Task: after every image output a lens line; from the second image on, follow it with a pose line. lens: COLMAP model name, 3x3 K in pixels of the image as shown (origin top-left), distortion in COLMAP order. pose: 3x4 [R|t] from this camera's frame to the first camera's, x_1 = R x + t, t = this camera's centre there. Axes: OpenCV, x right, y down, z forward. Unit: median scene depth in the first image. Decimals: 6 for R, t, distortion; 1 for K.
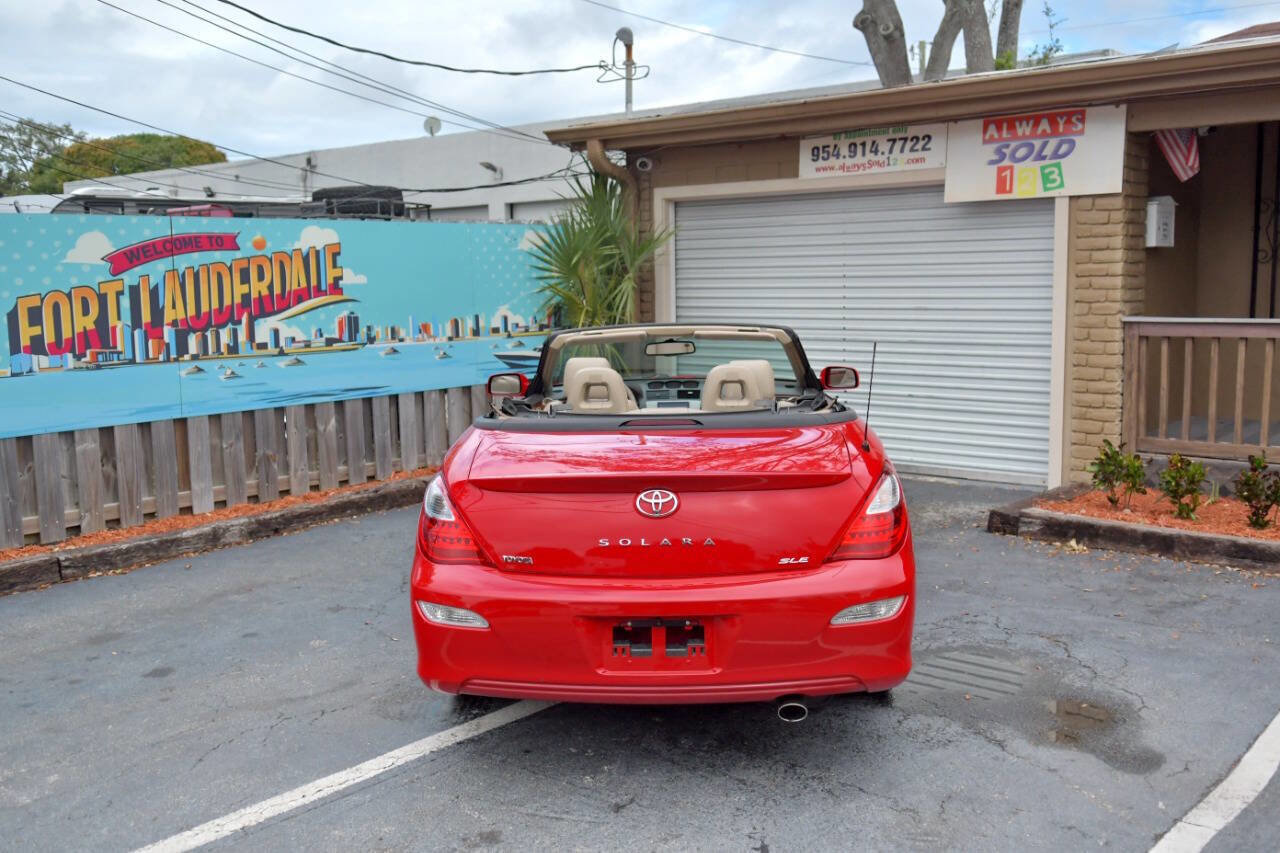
lens RADIAL K [[1242.4, 0, 640.4], [0, 1242.4, 429.9], [0, 0, 1]] dist [0.014499, -0.004639]
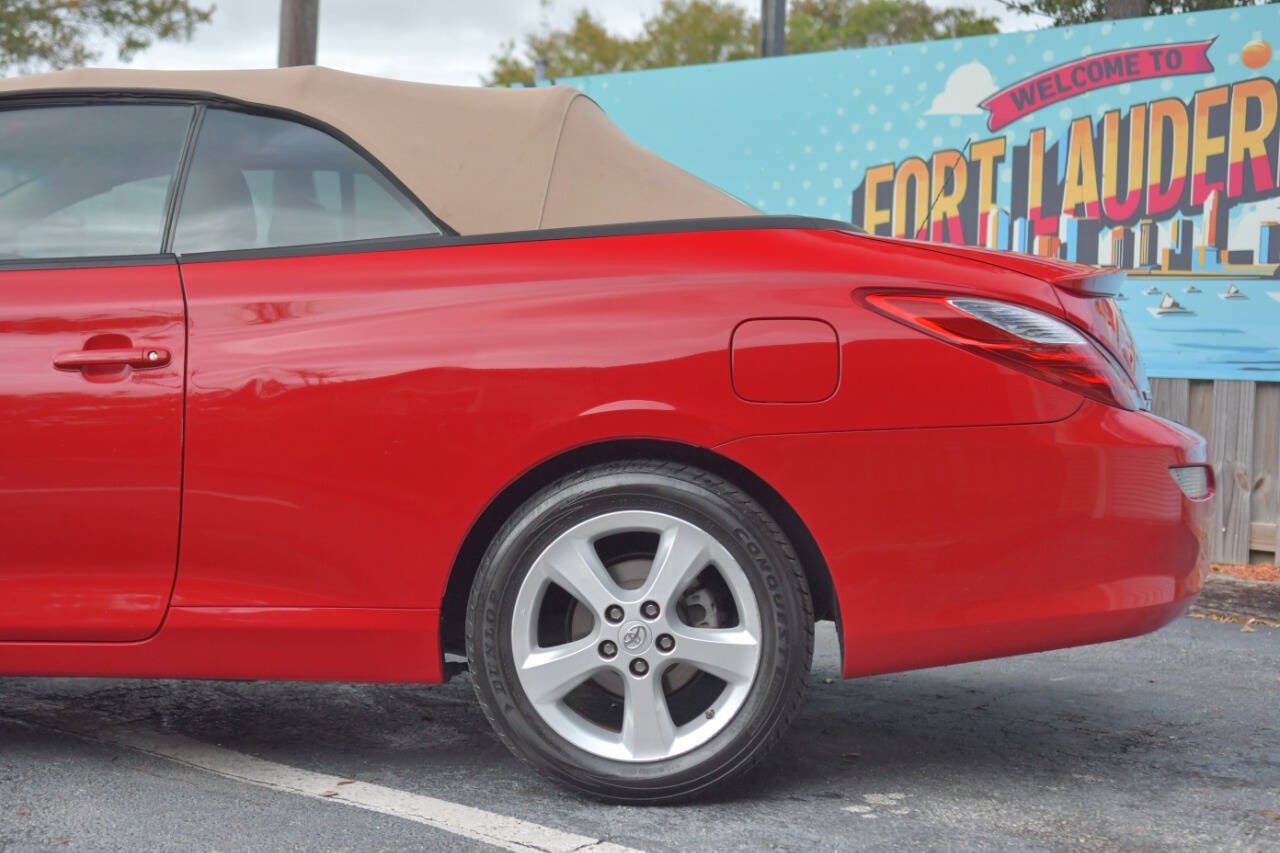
lens RADIAL K [[1960.2, 0, 643.3], [0, 1960.2, 423.6], [0, 0, 1]] dist [0.132269, 0.114931]
pose [[-0.040201, 0.062235, -0.997252, 0.525112], [-0.154270, 0.985704, 0.067733, -0.017575], [0.987210, 0.156569, -0.030026, 0.795476]]
